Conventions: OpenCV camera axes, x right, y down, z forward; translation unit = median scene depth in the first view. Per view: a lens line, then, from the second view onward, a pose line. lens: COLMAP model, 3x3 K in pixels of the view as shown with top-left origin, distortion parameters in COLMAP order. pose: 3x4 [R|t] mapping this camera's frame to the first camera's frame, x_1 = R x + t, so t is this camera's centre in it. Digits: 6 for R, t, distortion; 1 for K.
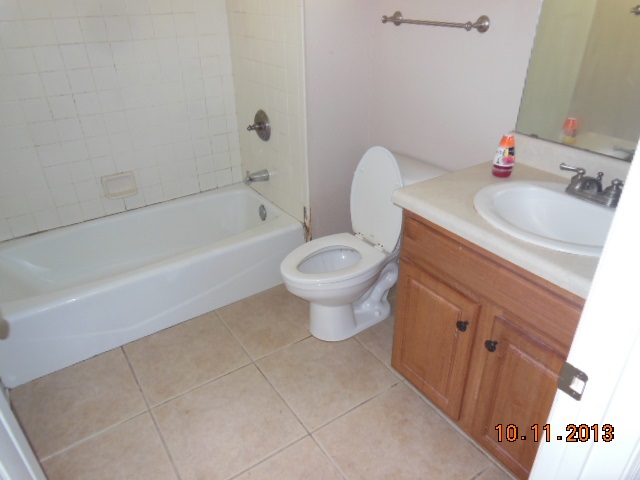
lens RADIAL K [[465.4, 0, 320.0], [0, 465.4, 240.0], [0, 0, 1]] dist [-0.012243, -0.007384]
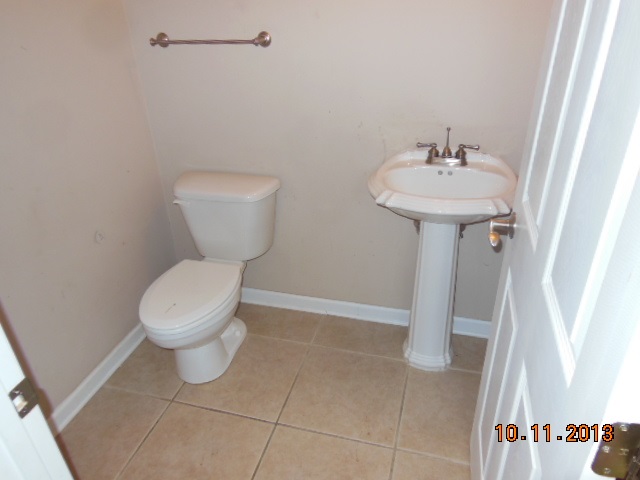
lens RADIAL K [[465.4, 0, 320.0], [0, 465.4, 240.0], [0, 0, 1]] dist [-0.012243, -0.007384]
pose [[0.771822, -0.308034, 0.556242, -0.248897], [0.322012, 0.943697, 0.075785, -0.051505], [-0.548269, 0.120624, 0.827557, 0.069574]]
